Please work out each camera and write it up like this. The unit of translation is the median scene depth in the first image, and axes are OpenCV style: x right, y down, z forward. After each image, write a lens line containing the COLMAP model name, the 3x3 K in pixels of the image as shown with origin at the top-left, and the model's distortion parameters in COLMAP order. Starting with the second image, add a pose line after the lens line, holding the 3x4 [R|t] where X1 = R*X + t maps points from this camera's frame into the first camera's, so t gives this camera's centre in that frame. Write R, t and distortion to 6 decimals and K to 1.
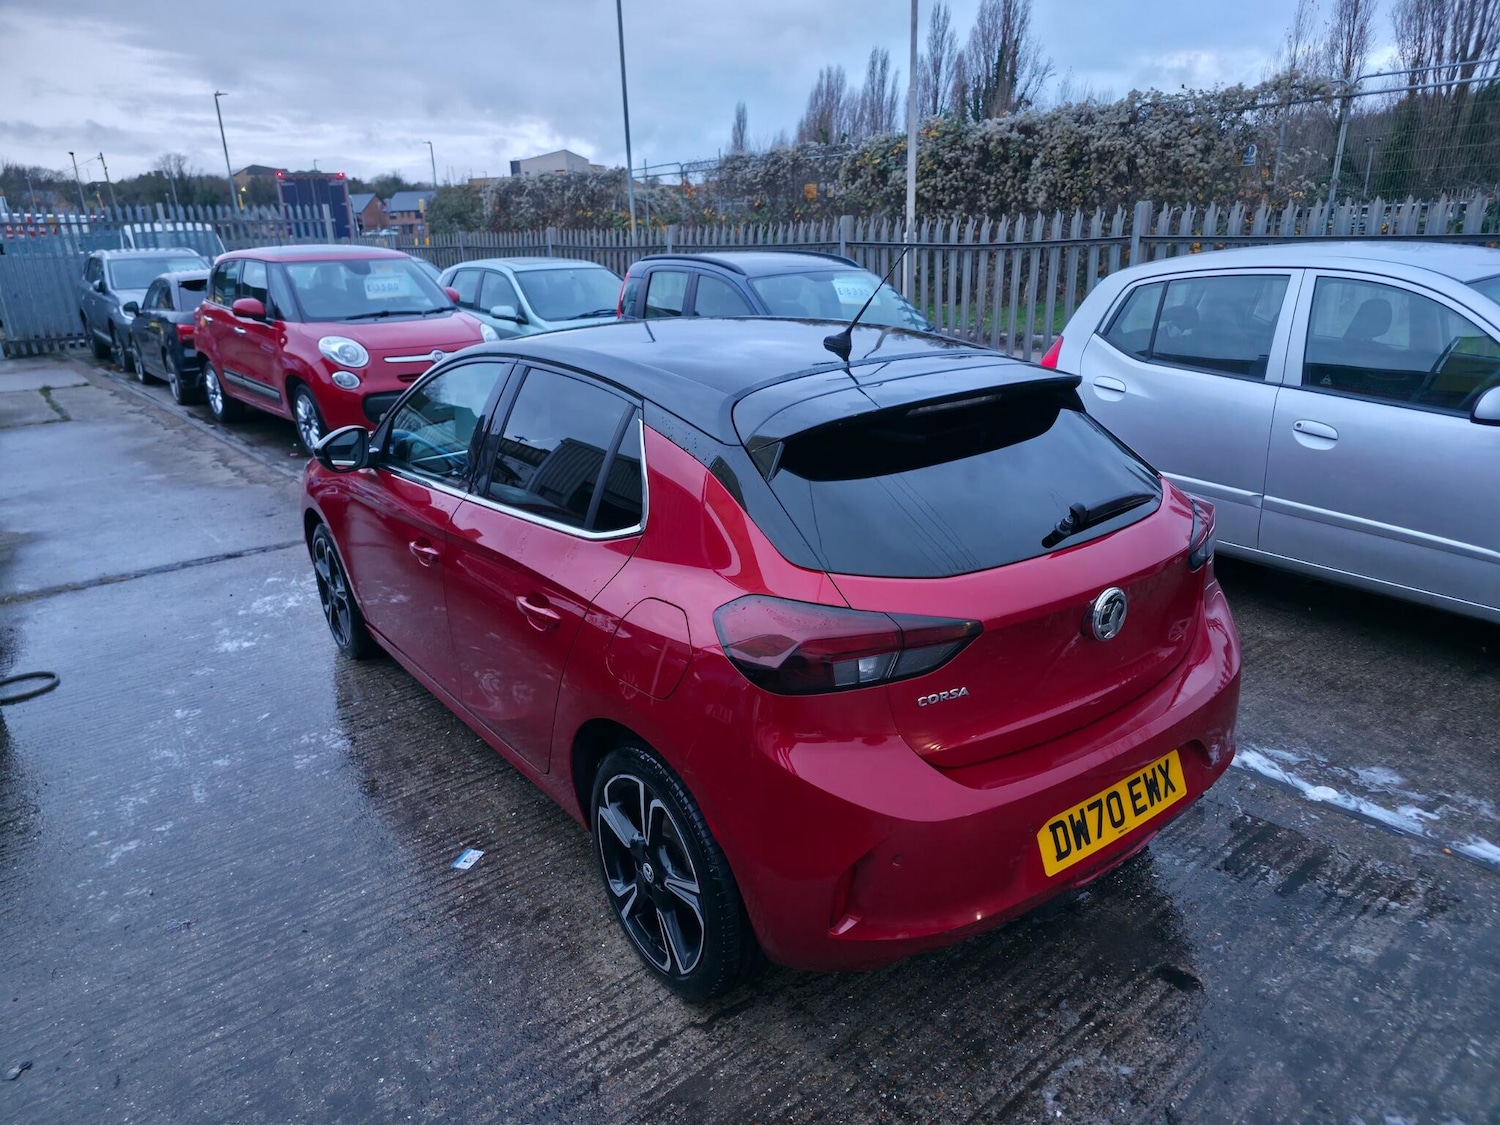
lens RADIAL K [[986.5, 0, 740.0], [0, 986.5, 570.7], [0, 0, 1]] dist [0.047949, -0.036437]
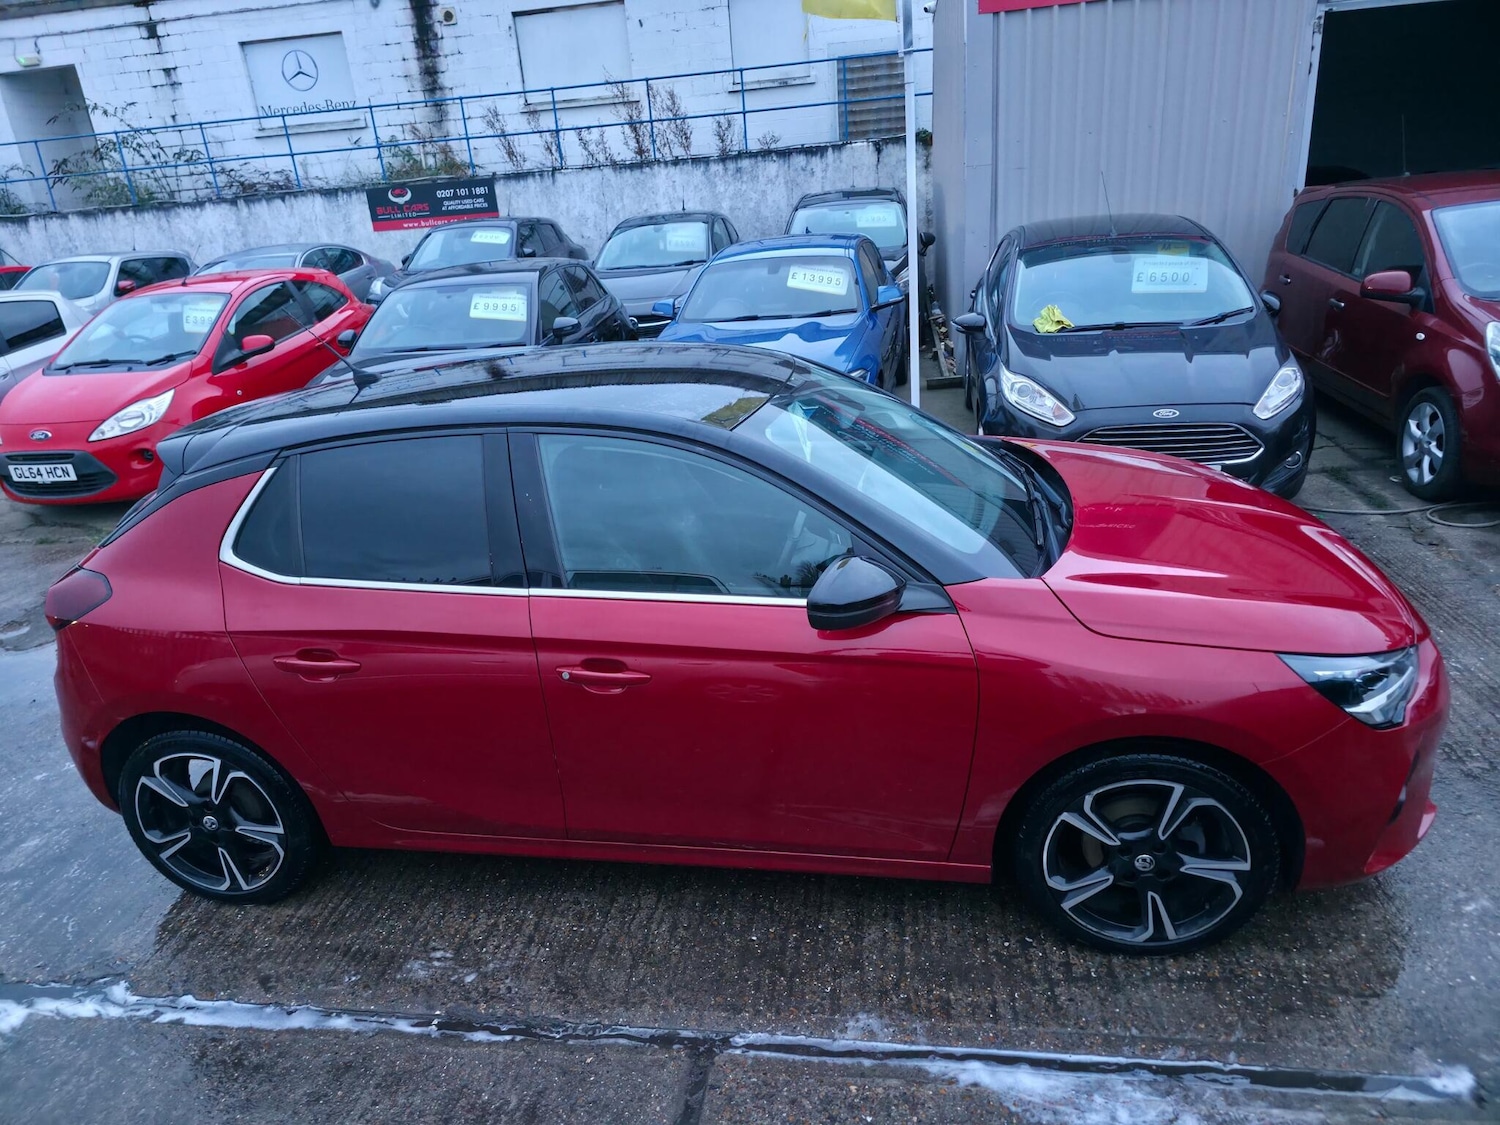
lens RADIAL K [[986.5, 0, 742.2], [0, 986.5, 563.7], [0, 0, 1]] dist [0.047949, -0.036437]
pose [[-0.720283, 0.329797, -0.610267, 0.476760], [-0.123022, 0.805076, 0.580274, -0.662275], [0.682684, 0.493038, -0.539311, 1.699454]]
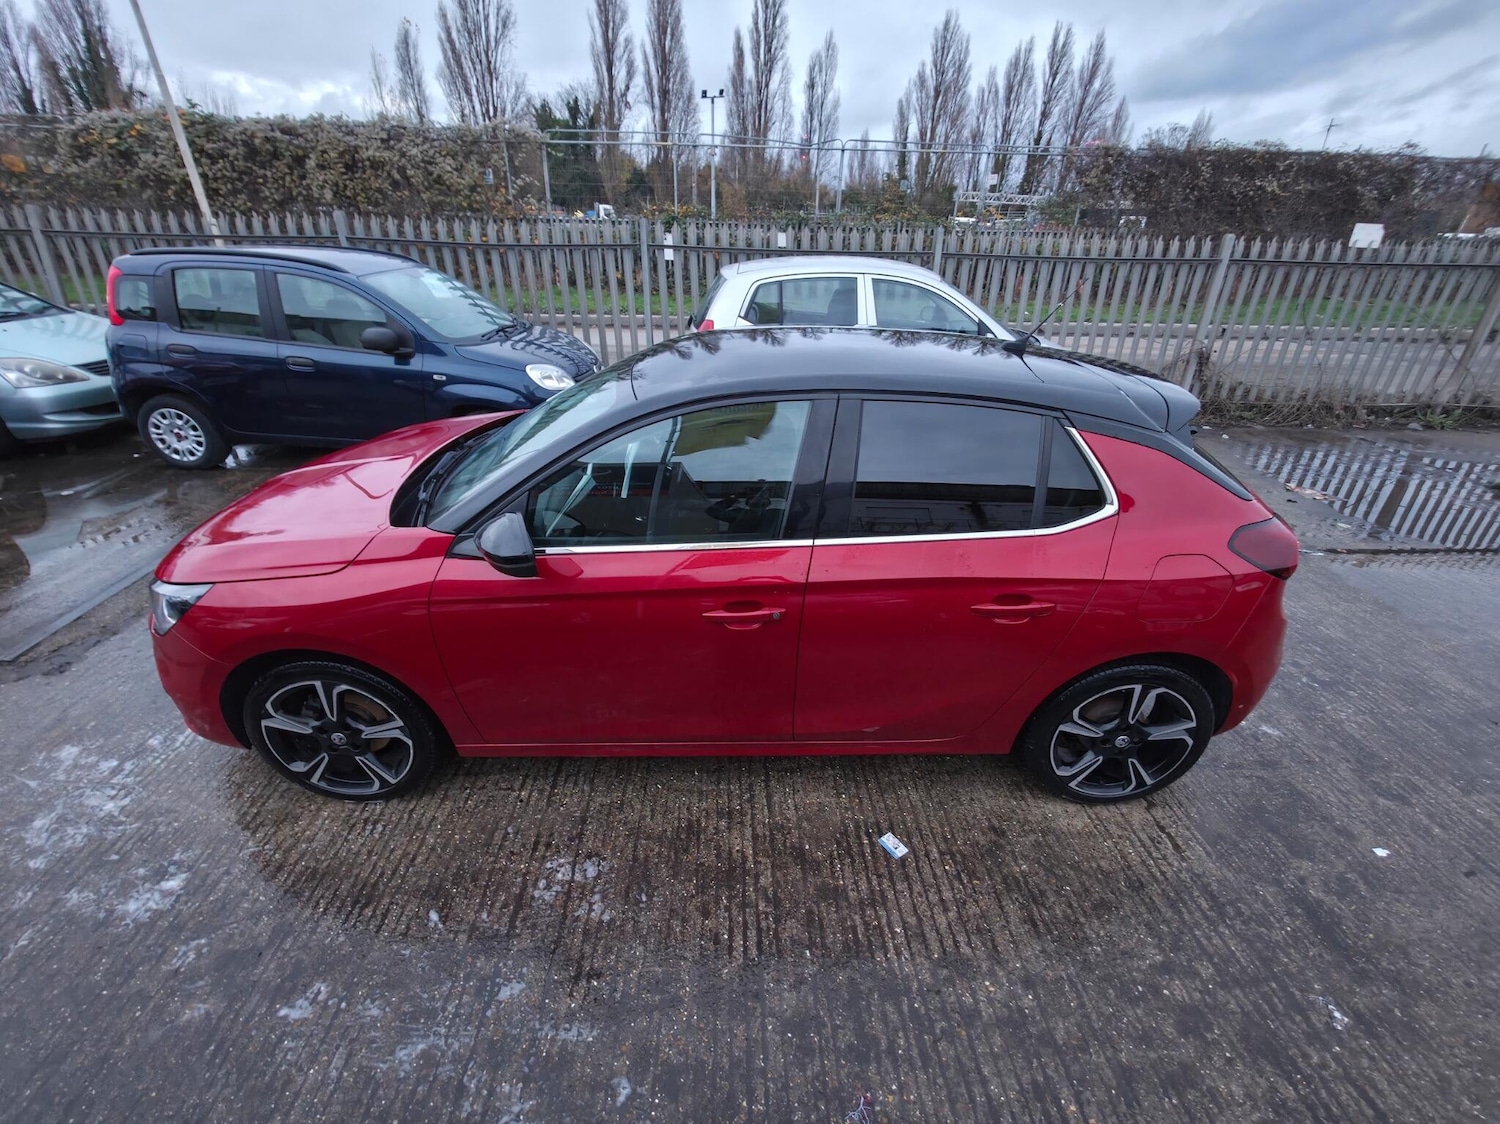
lens RADIAL K [[646.8, 0, 753.8], [0, 646.8, 554.3], [0, 0, 1]] dist [0.002488, 0.000298]
pose [[0.588016, -0.334895, 0.736263, -0.714419], [0.226439, 0.942019, 0.247639, -0.214465], [-0.776507, 0.021103, 0.629755, 0.584305]]
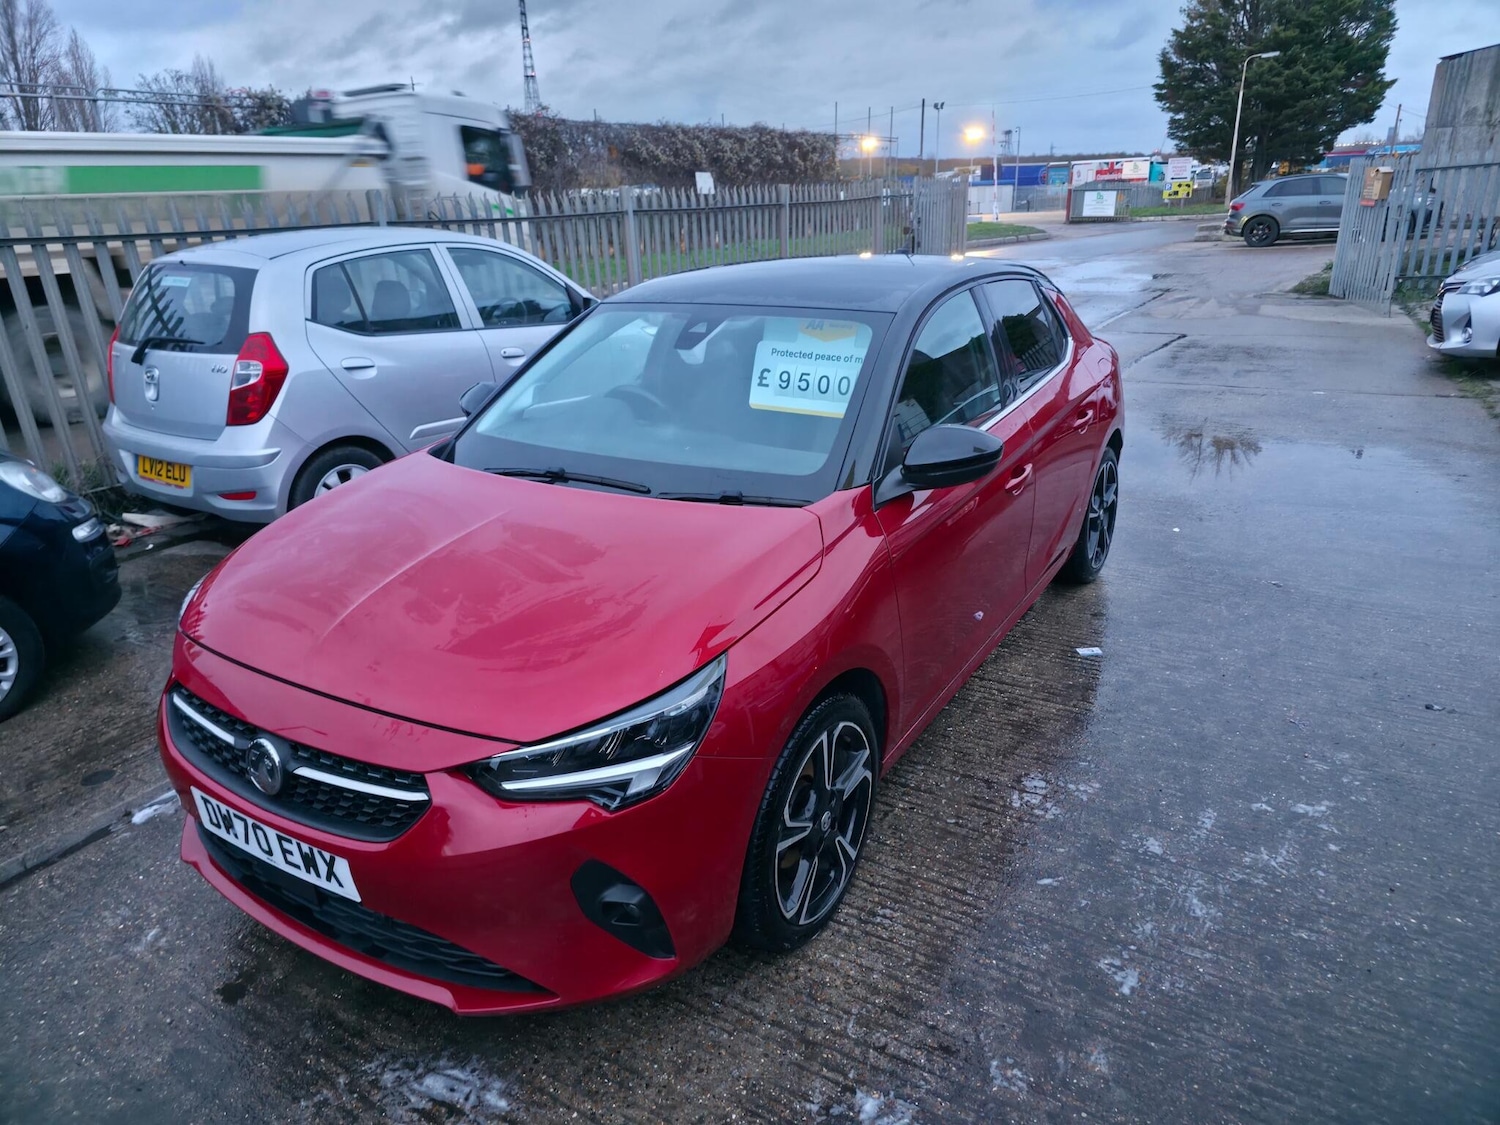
lens RADIAL K [[986.5, 0, 749.6], [0, 986.5, 550.4], [0, 0, 1]] dist [0.047949, -0.036437]
pose [[-0.359073, -0.277188, 0.891198, -1.107993], [0.344353, 0.848161, 0.402546, -0.448045], [-0.867460, 0.451430, -0.209101, 1.431908]]
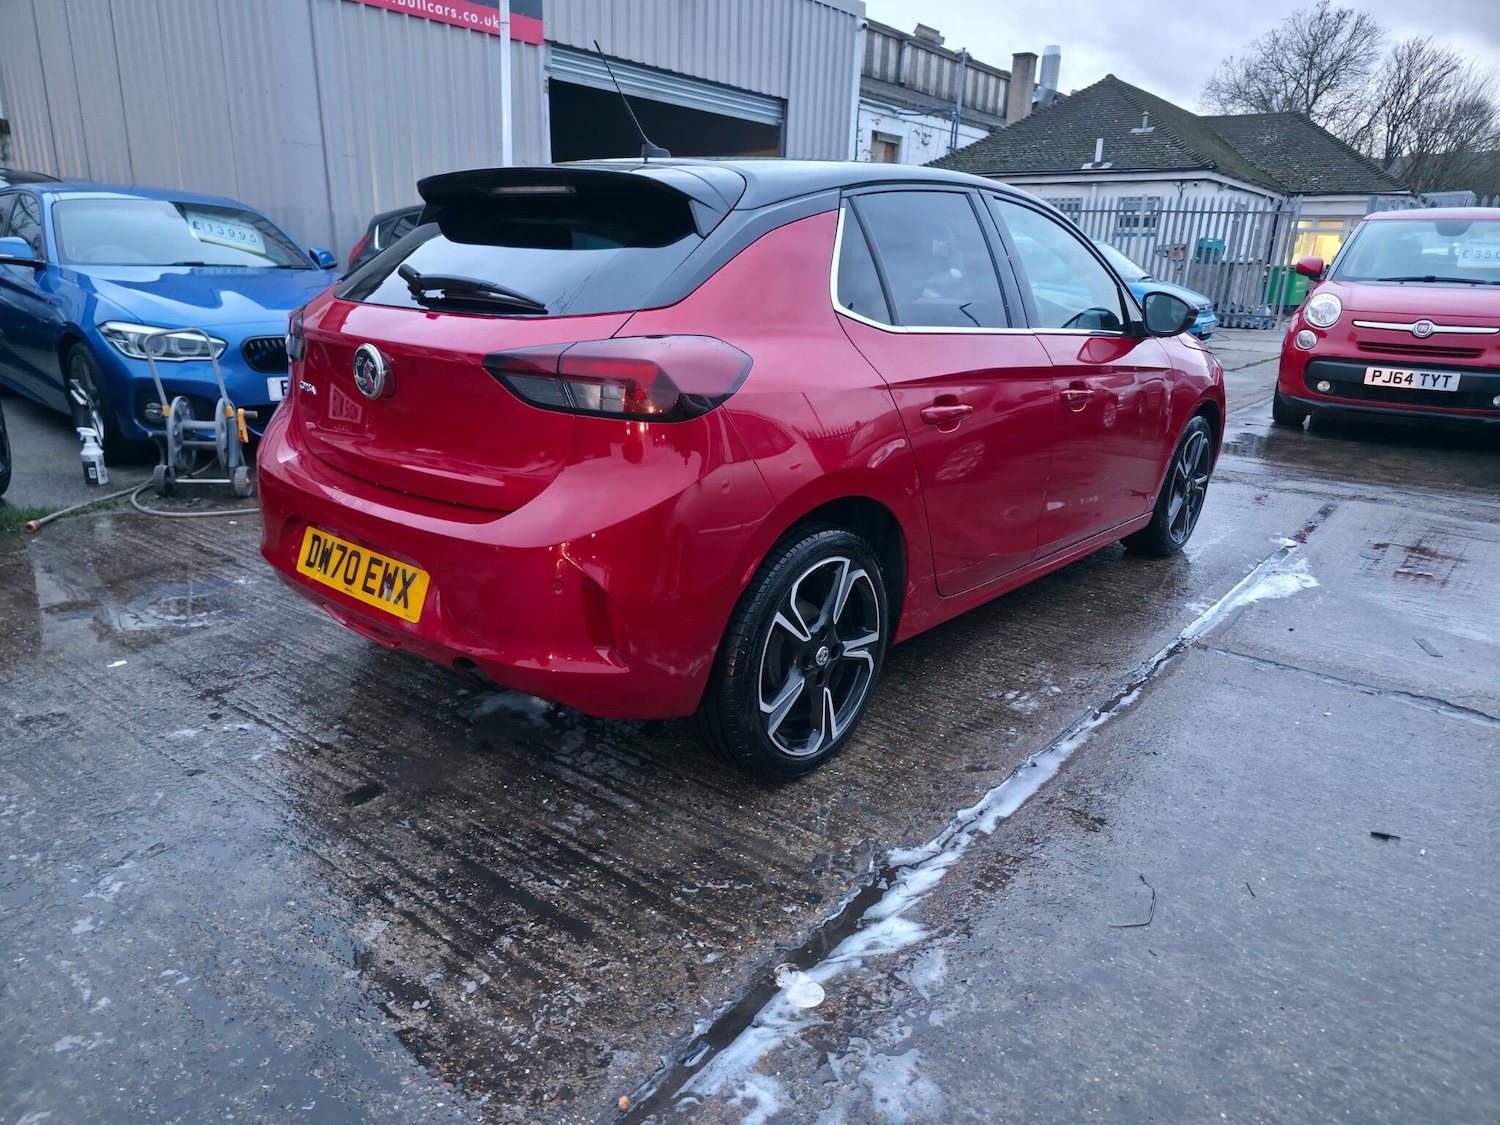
lens RADIAL K [[986.5, 0, 761.9], [0, 986.5, 554.7], [0, 0, 1]] dist [0.047949, -0.036437]
pose [[0.232644, 0.318253, -0.919017, 0.964776], [-0.349453, 0.909192, 0.226389, -0.103585], [0.907612, 0.268485, 0.322733, 0.716200]]
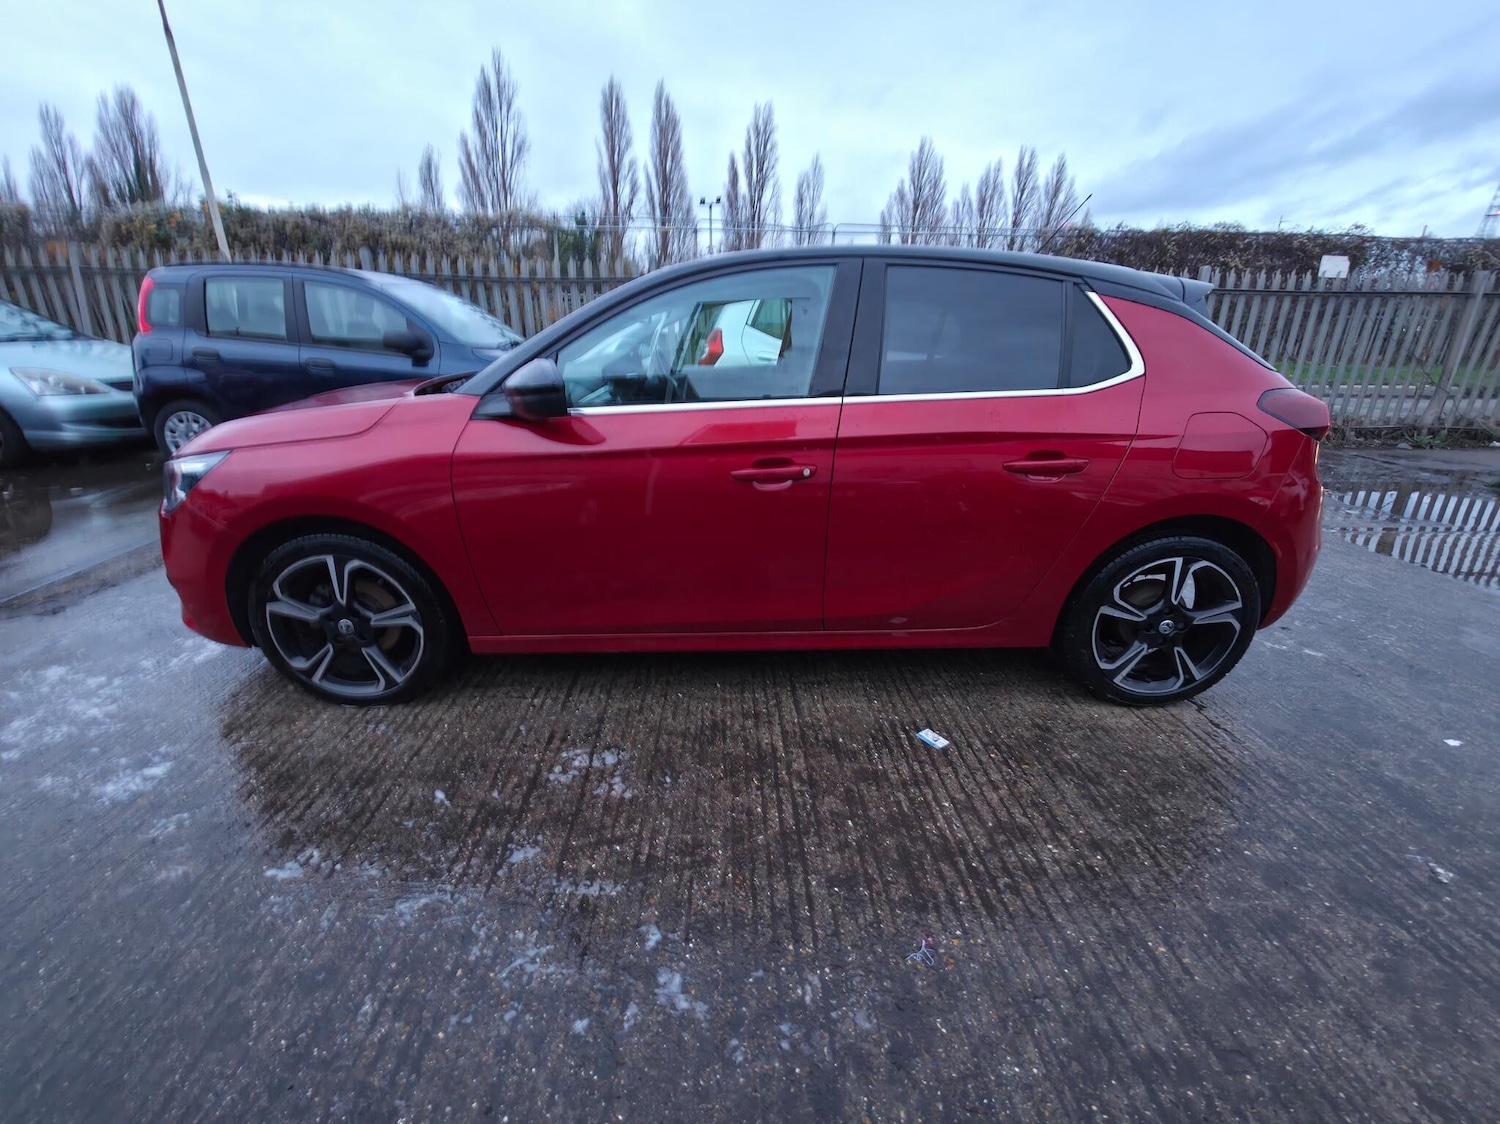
lens RADIAL K [[646.8, 0, 752.9], [0, 646.8, 552.4], [0, 0, 1]] dist [0.002488, 0.000298]
pose [[0.582008, -0.239262, 0.777187, -0.780438], [0.234425, 0.964526, 0.121383, -0.025713], [-0.778660, 0.111546, 0.617451, 0.628619]]
